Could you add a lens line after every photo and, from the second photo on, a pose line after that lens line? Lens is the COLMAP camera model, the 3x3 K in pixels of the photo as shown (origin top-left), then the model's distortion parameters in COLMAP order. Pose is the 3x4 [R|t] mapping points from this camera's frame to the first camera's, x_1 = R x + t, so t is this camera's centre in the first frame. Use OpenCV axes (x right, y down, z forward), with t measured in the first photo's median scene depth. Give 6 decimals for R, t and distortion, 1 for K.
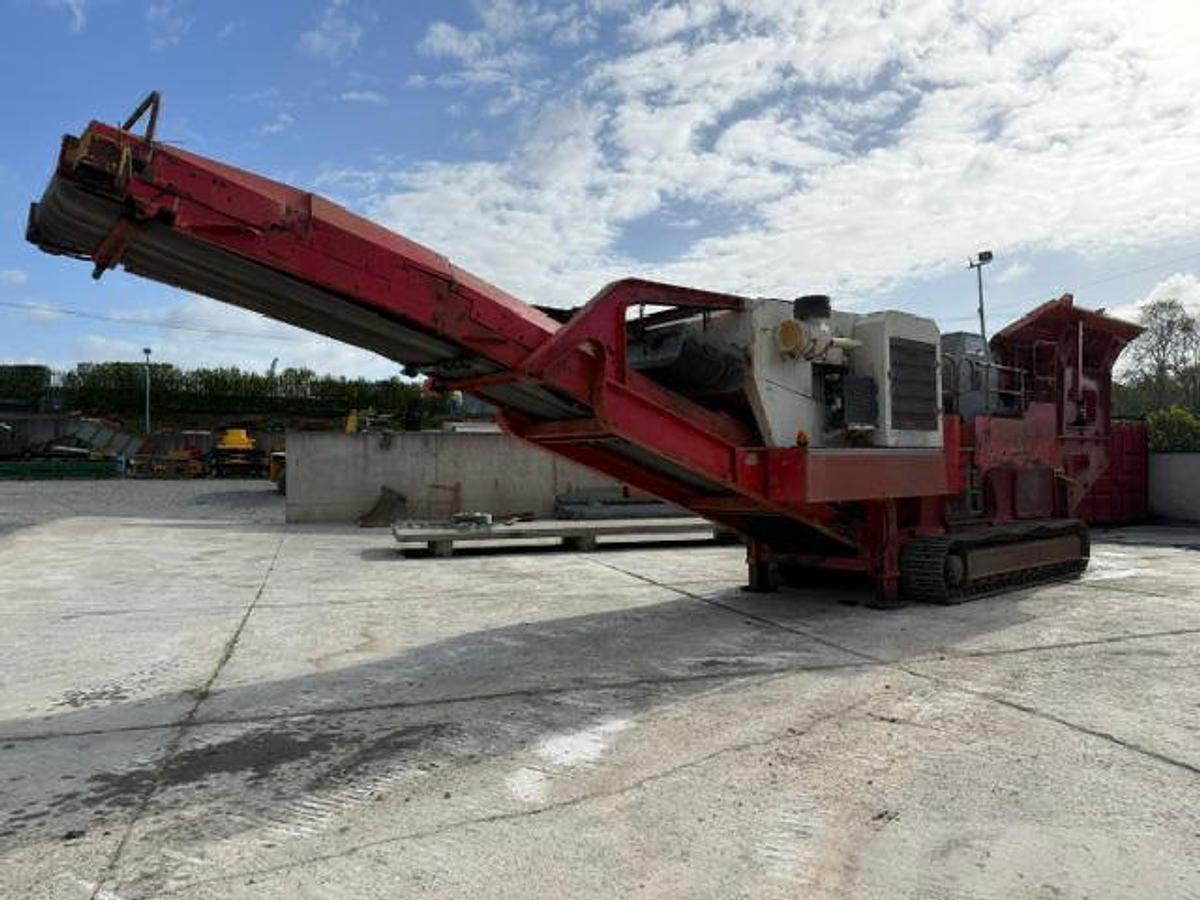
lens RADIAL K [[871.3, 0, 604.6], [0, 871.3, 437.3], [0, 0, 1]] dist [0.026094, -0.029153]
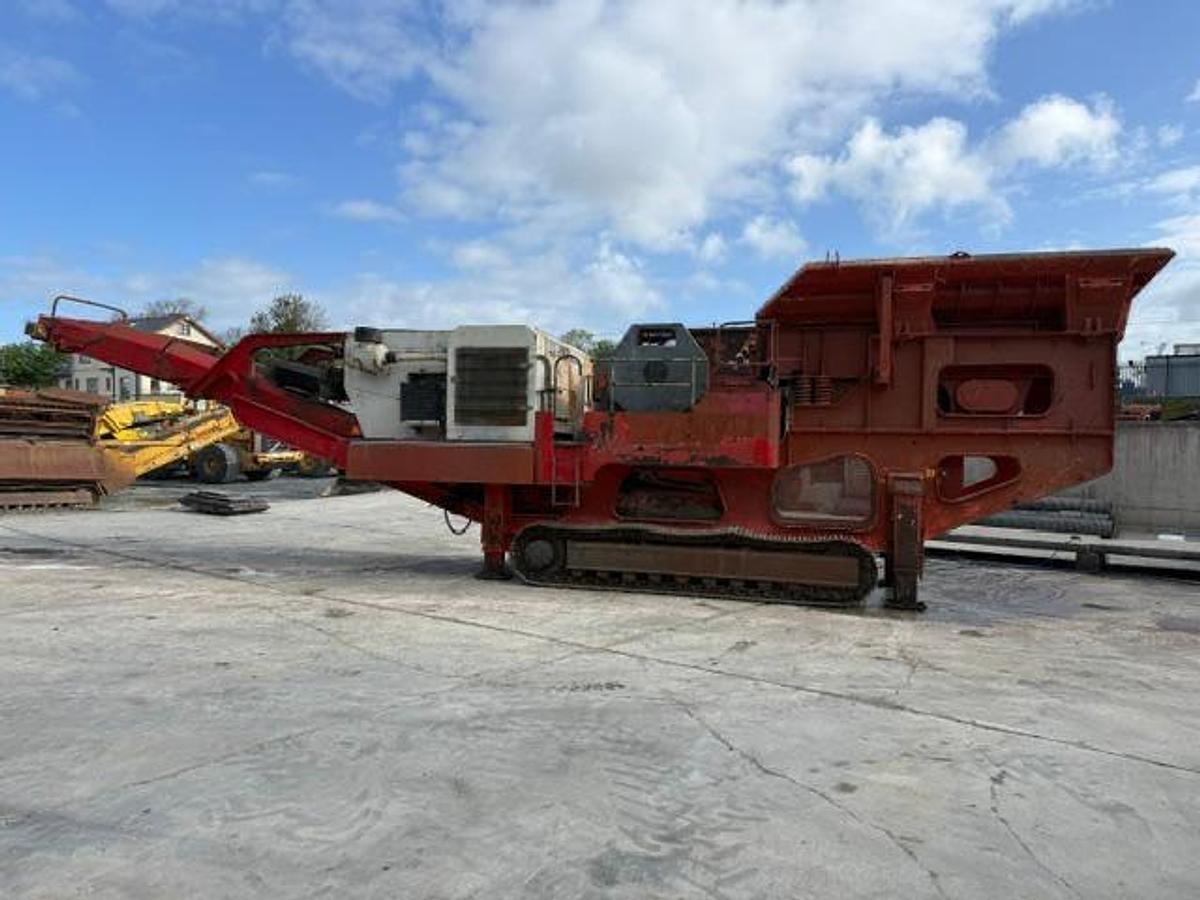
lens RADIAL K [[844.1, 0, 598.1], [0, 844.1, 483.0], [0, 0, 1]] dist [0.054727, -0.057043]
pose [[0.543982, 0.052233, -0.837470, 1.408358], [0.000382, 0.998045, 0.062497, -0.002166], [0.839097, -0.034317, 0.542898, 0.530872]]
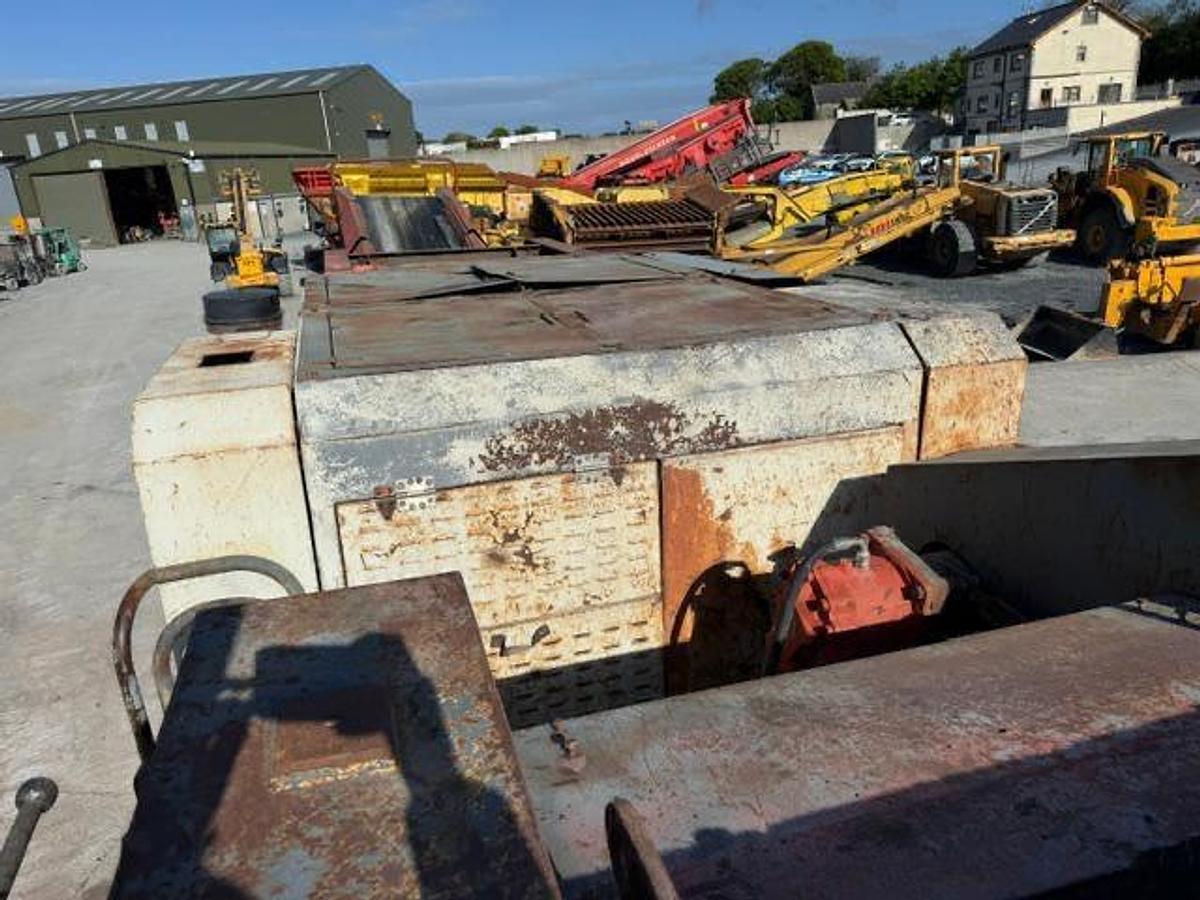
lens RADIAL K [[850.1, 0, 599.5], [0, 850.1, 468.8], [0, 0, 1]] dist [0.040010, -0.056868]
pose [[-0.411393, 0.333792, -0.848138, 0.554011], [0.077138, 0.939941, 0.332506, -0.191372], [0.908188, 0.071367, -0.412434, 1.277167]]
